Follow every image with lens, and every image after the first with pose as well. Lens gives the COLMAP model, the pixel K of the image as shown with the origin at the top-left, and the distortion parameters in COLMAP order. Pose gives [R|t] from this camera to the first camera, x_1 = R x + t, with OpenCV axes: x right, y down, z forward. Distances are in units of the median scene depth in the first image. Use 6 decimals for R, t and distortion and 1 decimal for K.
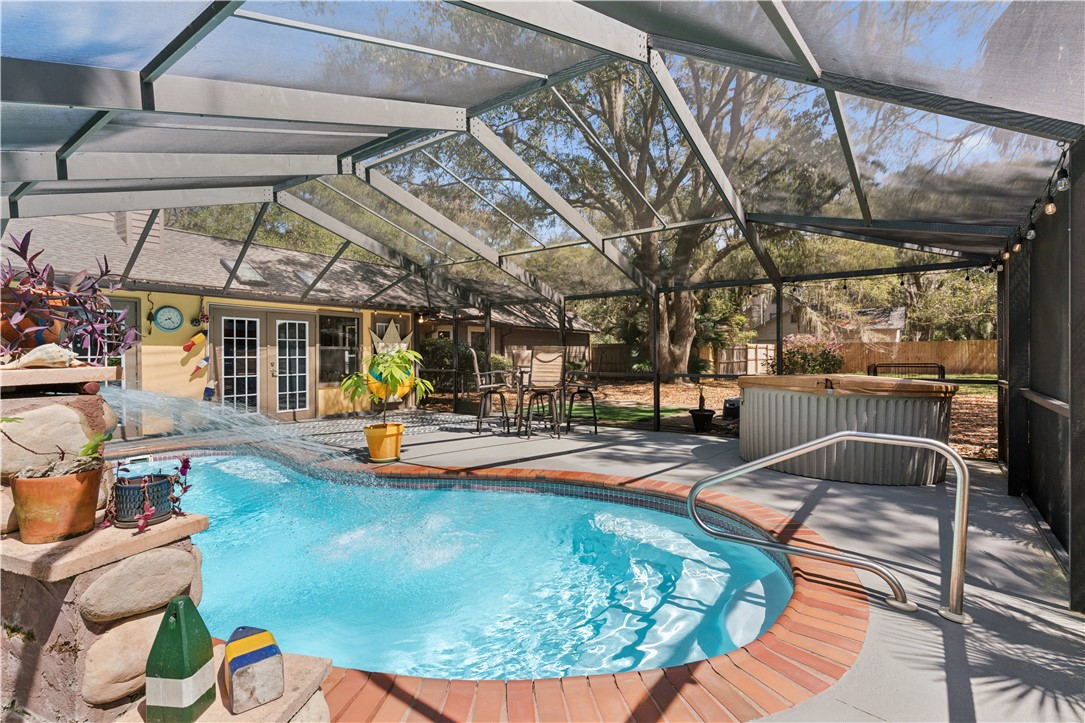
lens RADIAL K [[515.1, 0, 539.1], [0, 515.1, 359.4], [0, 0, 1]] dist [-0.001326, 0.002017]
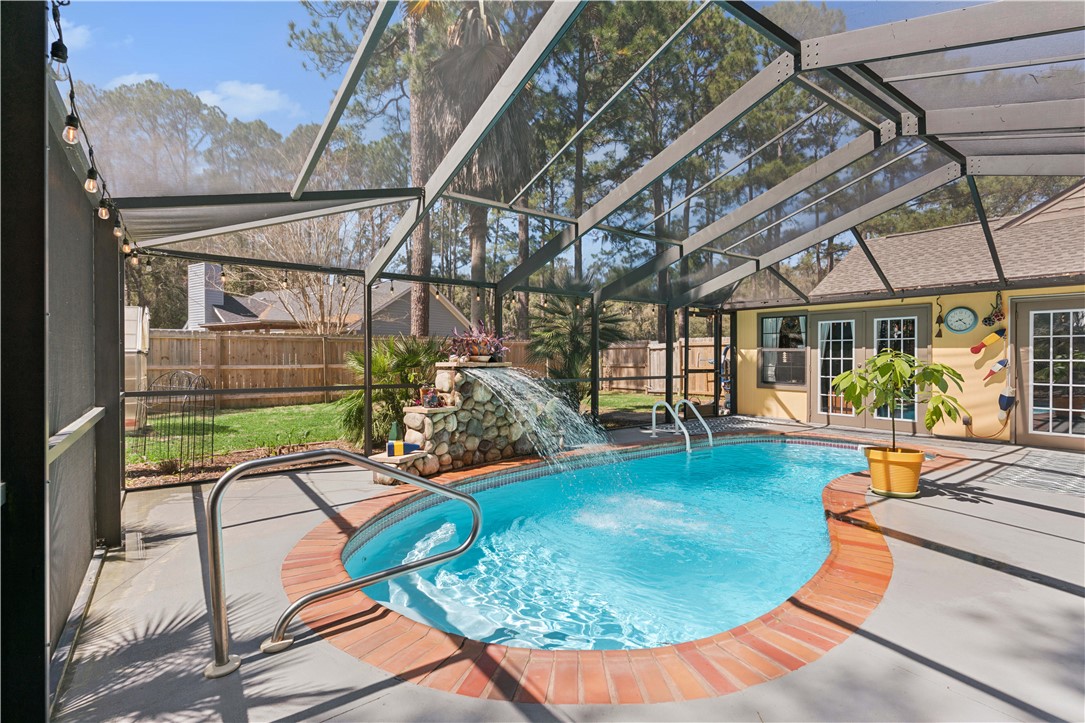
lens RADIAL K [[515.1, 0, 540.0], [0, 515.1, 357.9], [0, 0, 1]] dist [-0.001326, 0.002017]
pose [[-0.296341, 0.007612, -0.955052, 0.461101], [-0.009743, 0.999892, 0.010993, -0.010764], [0.955033, 0.012563, -0.296235, 0.551007]]
